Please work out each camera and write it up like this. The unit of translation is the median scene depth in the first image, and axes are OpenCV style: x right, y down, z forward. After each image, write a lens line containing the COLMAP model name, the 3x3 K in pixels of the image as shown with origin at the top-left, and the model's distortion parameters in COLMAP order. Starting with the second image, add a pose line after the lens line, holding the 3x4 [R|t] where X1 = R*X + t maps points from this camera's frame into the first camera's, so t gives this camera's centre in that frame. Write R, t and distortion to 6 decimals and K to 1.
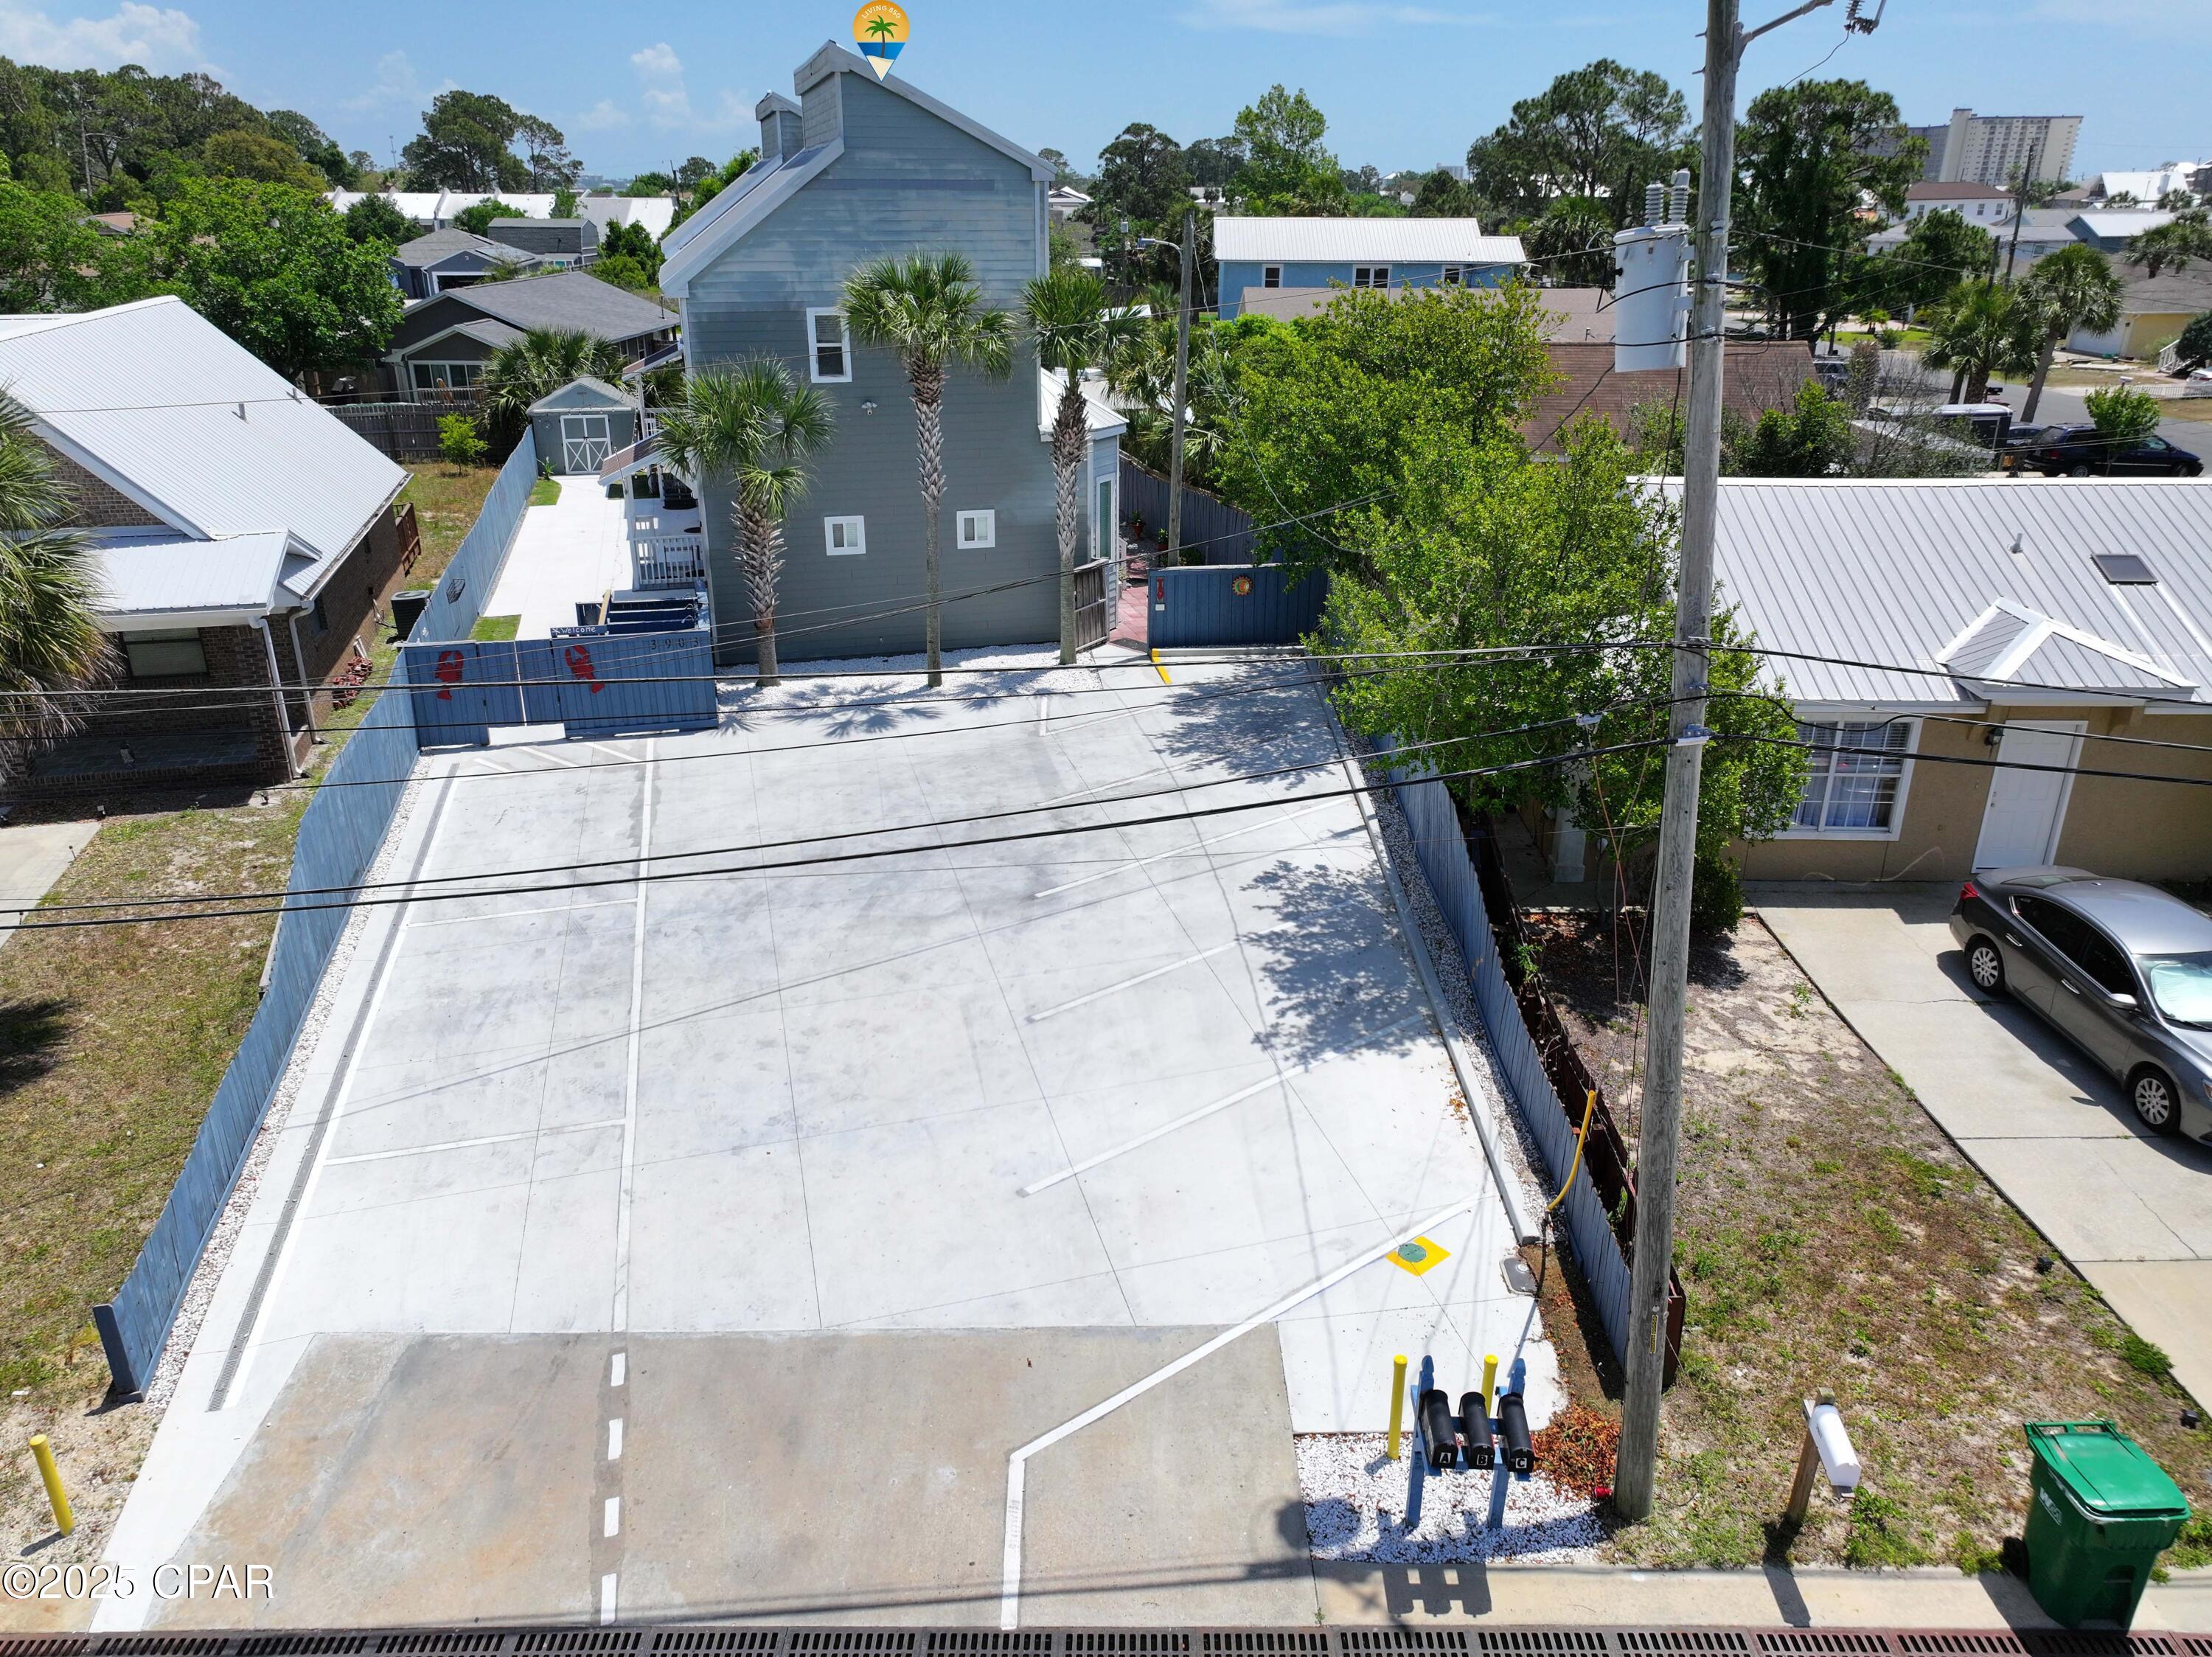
lens RADIAL K [[1568.8, 0, 1106.0], [0, 1568.8, 828.5], [0, 0, 1]] dist [-0.005529, 0.014267]
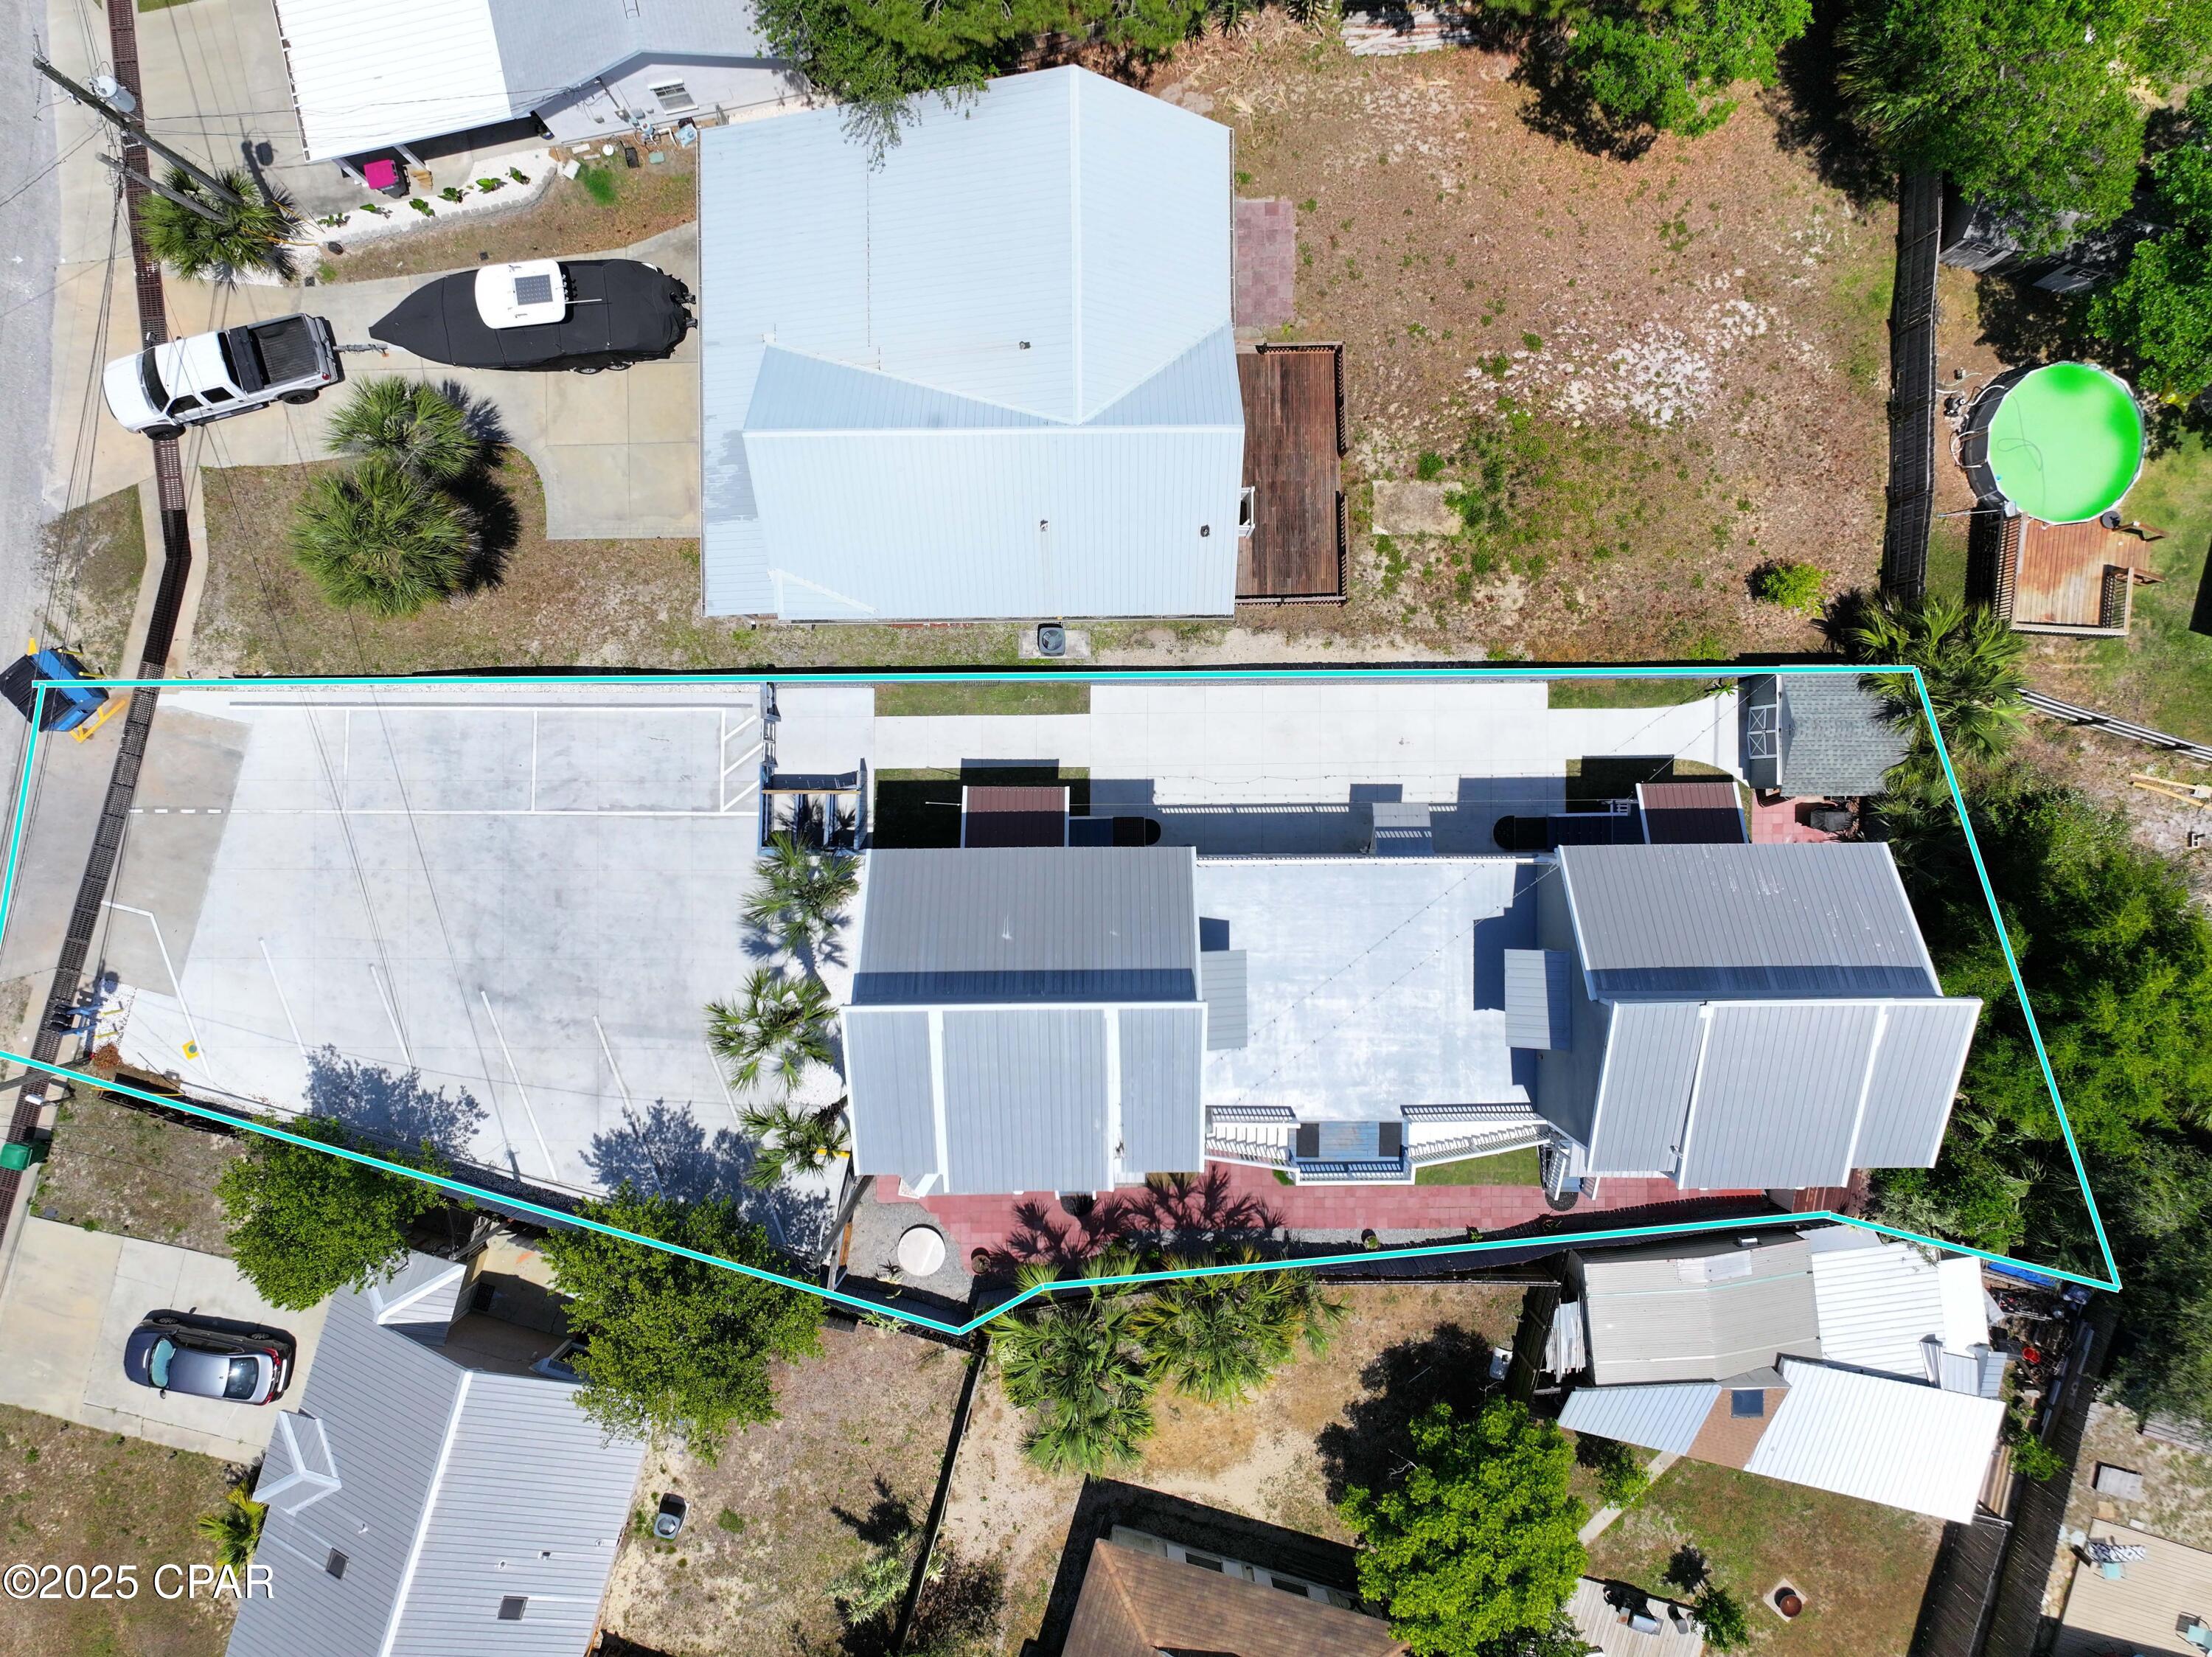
lens RADIAL K [[1568.8, 0, 1106.0], [0, 1568.8, 828.5], [0, 0, 1]] dist [-0.005529, 0.014267]
pose [[-0.247087, 0.968985, -0.004026, -0.558899], [-0.366192, -0.089529, 0.926222, -2.704174], [0.897135, 0.230332, 0.376956, 1.095632]]
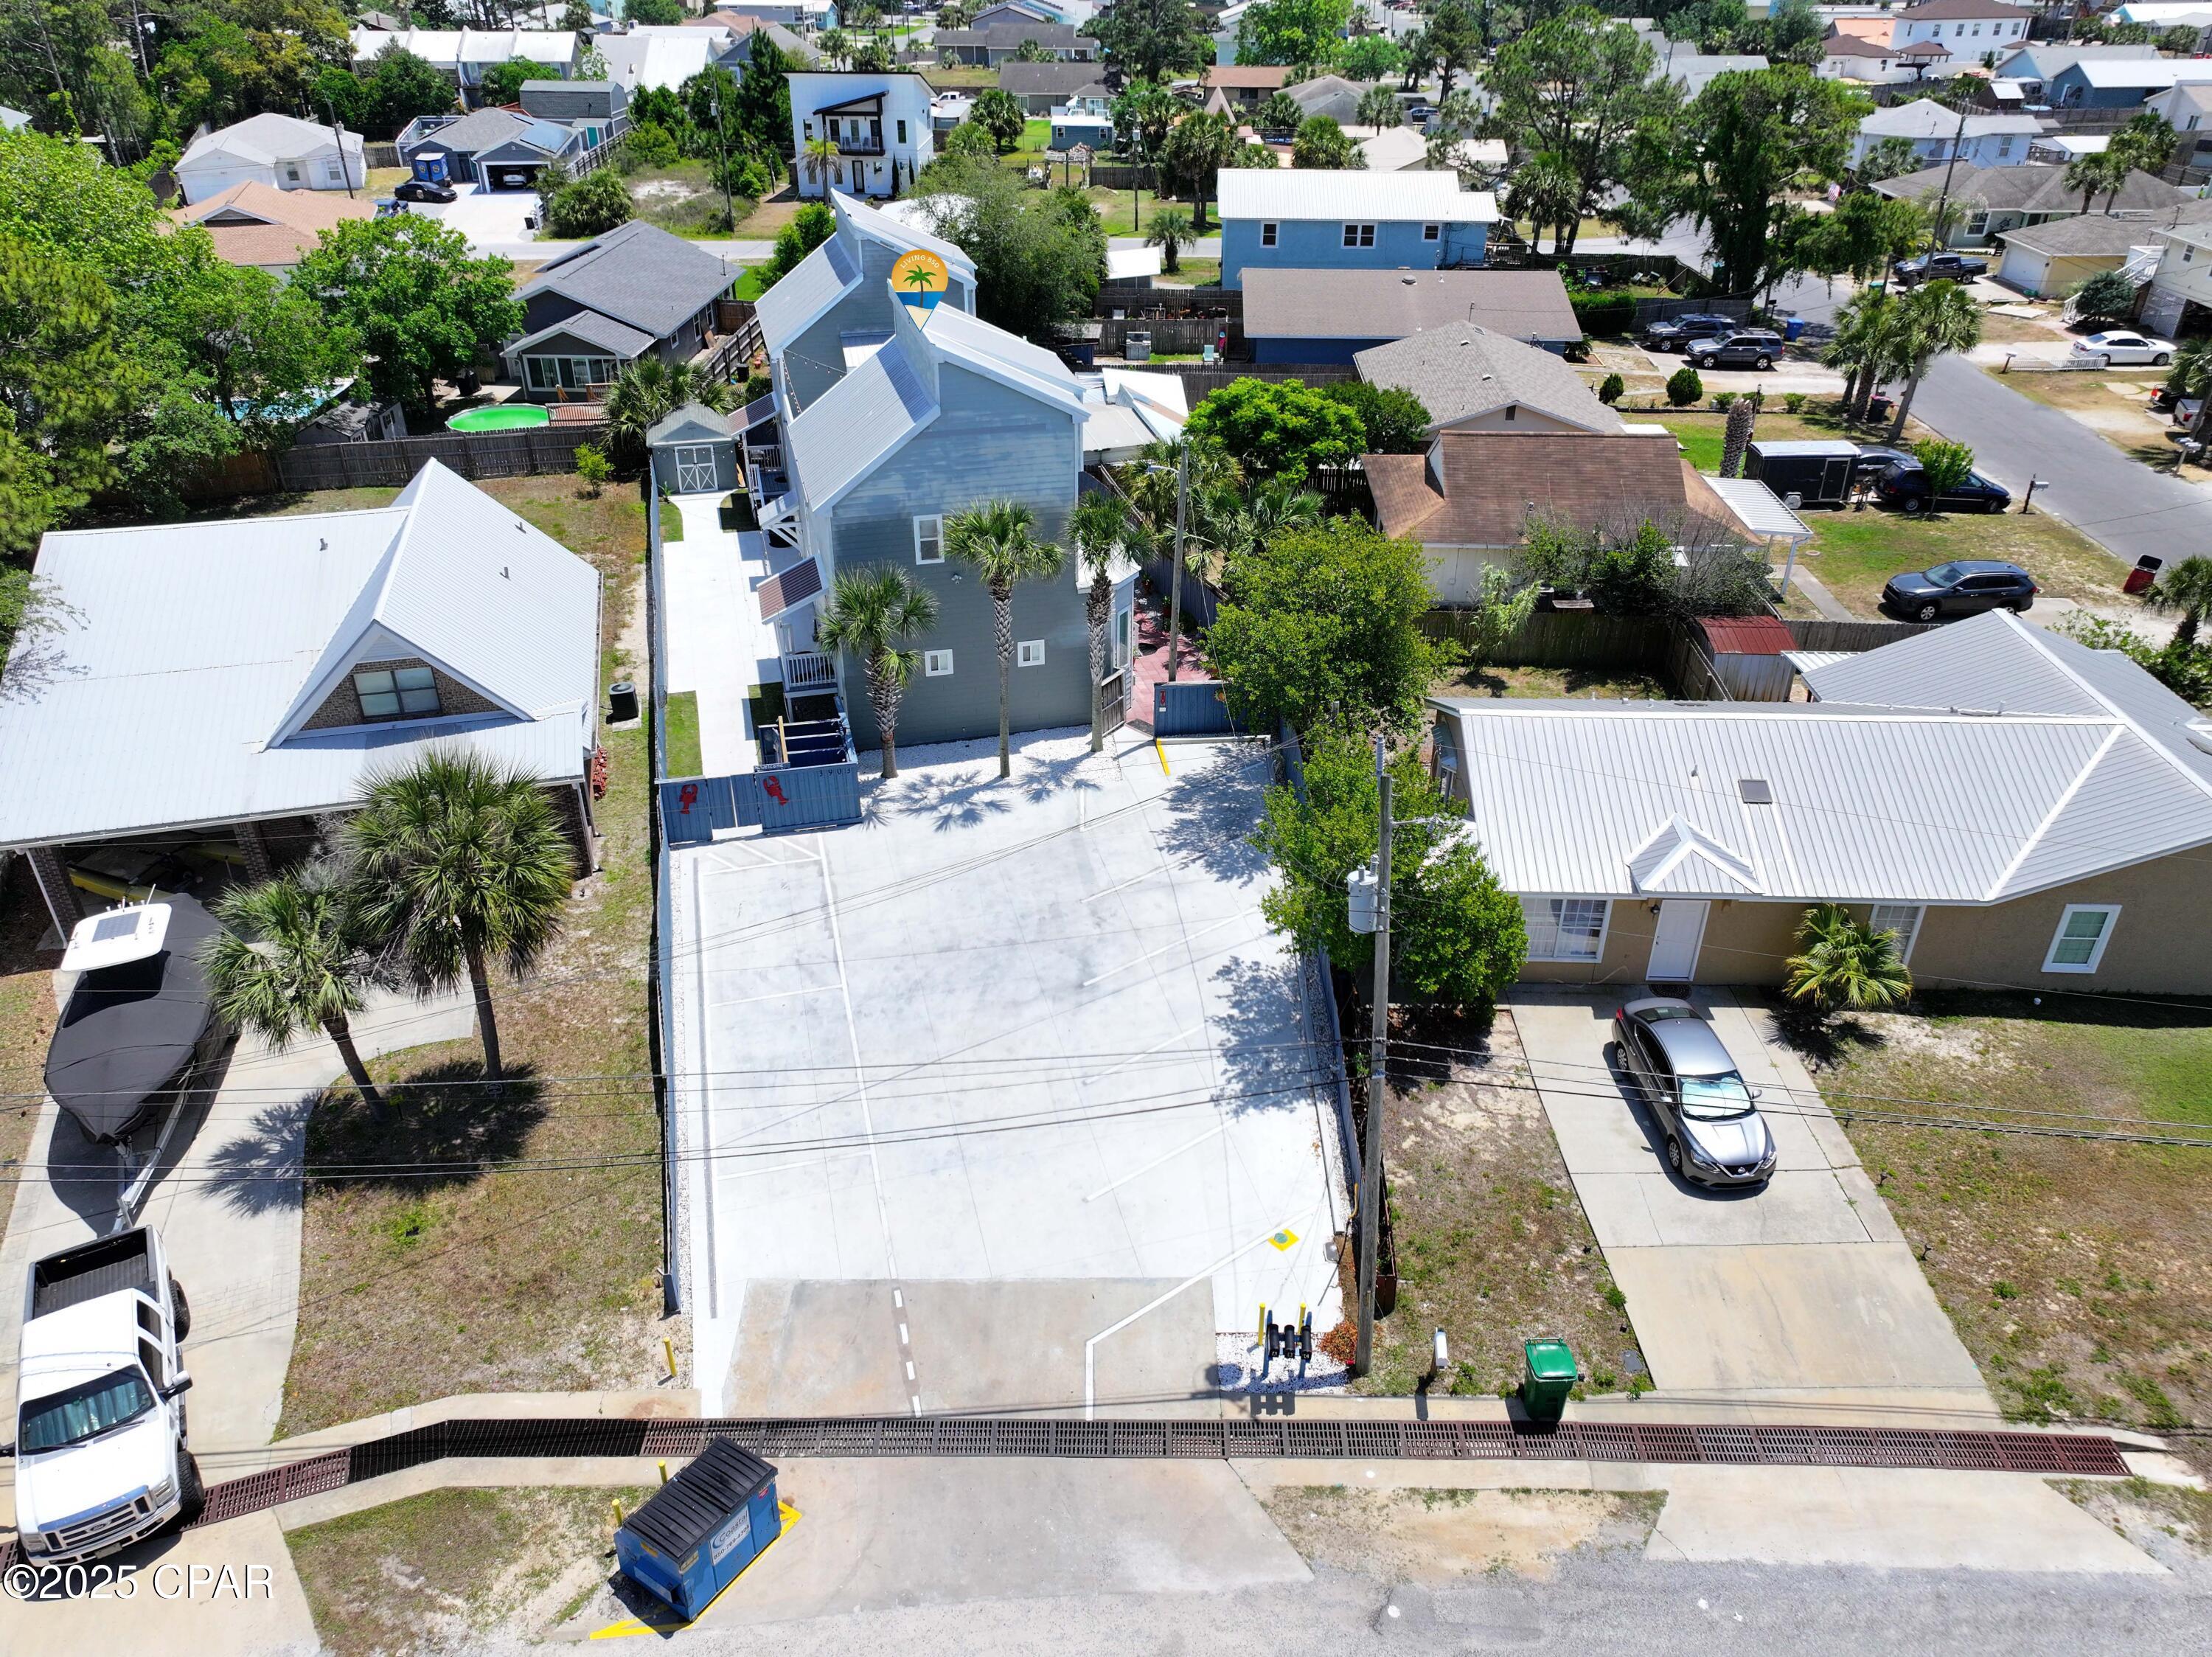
lens RADIAL K [[1568.8, 0, 1106.0], [0, 1568.8, 828.5], [0, 0, 1]] dist [-0.005529, 0.014267]
pose [[0.999986, 0.003315, -0.004107, -0.018402], [-0.002681, 0.989336, 0.145629, -0.437687], [0.004546, -0.145616, 0.989331, -0.738949]]
